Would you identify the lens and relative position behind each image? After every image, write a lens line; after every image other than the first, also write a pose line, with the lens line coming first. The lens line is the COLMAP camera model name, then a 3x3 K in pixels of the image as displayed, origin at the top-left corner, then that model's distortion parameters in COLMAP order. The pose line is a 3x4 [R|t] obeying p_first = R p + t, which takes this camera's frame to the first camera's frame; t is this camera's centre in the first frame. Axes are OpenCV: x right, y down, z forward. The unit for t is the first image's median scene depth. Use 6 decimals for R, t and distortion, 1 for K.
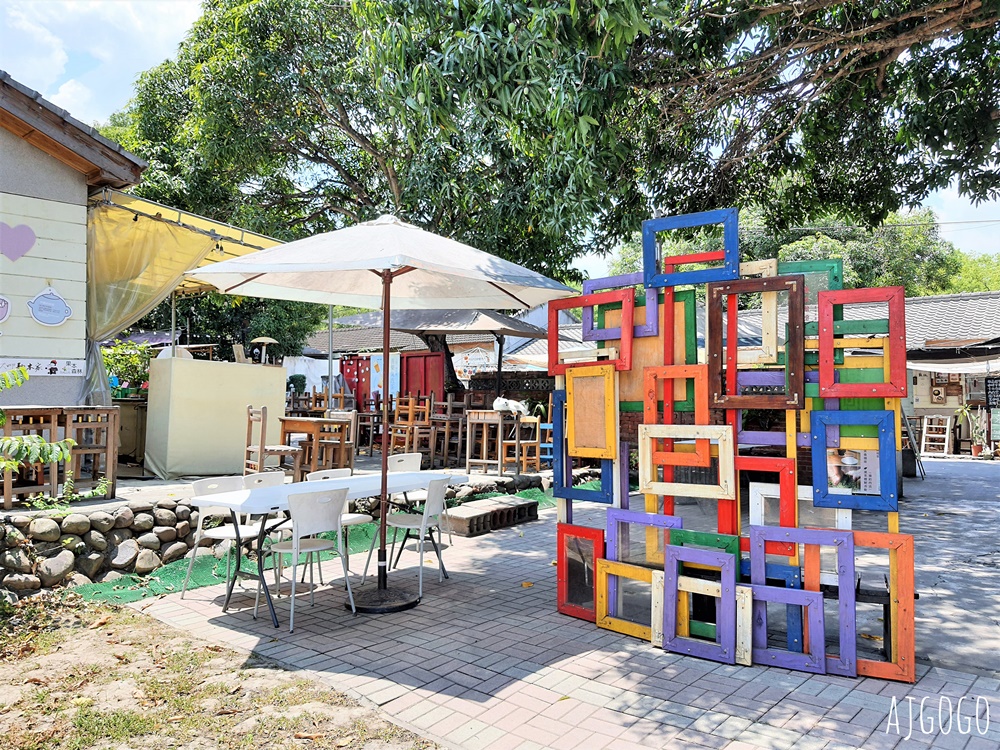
lens RADIAL K [[816.2, 0, 502.6], [0, 816.2, 378.4], [0, 0, 1]] dist [0.032286, -0.054847]
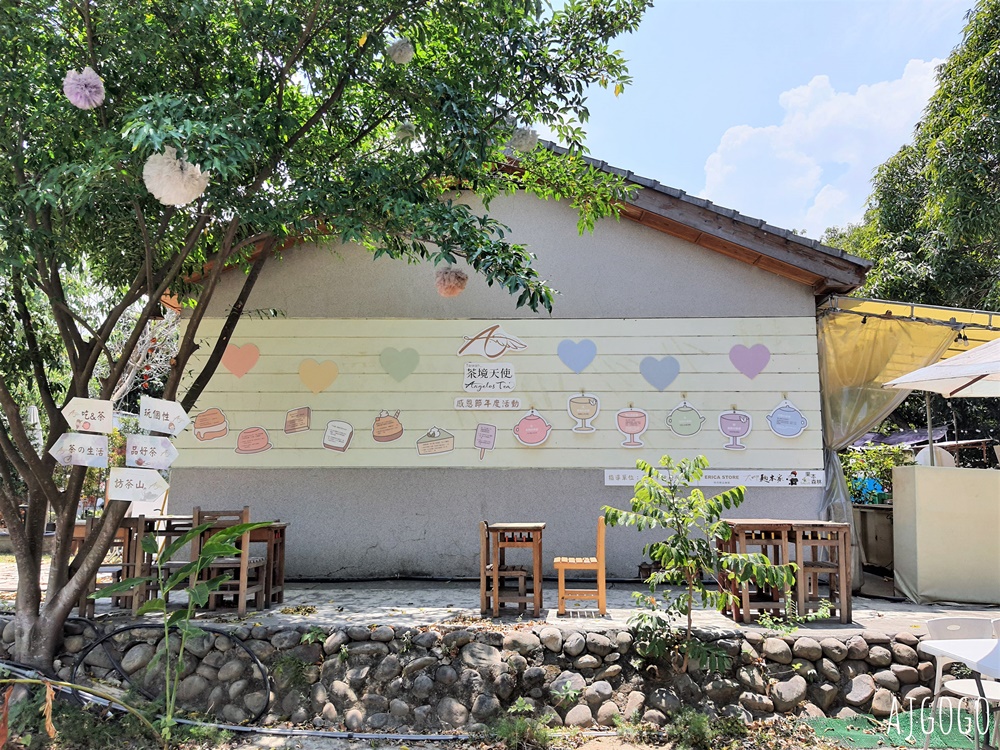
lens RADIAL K [[816.2, 0, 500.9], [0, 816.2, 370.4], [0, 0, 1]] dist [0.032286, -0.054847]
pose [[0.607680, -0.104442, -0.787284, 0.046236], [0.017127, 0.992808, -0.118487, -0.033188], [0.793997, 0.058518, 0.605099, 0.091940]]
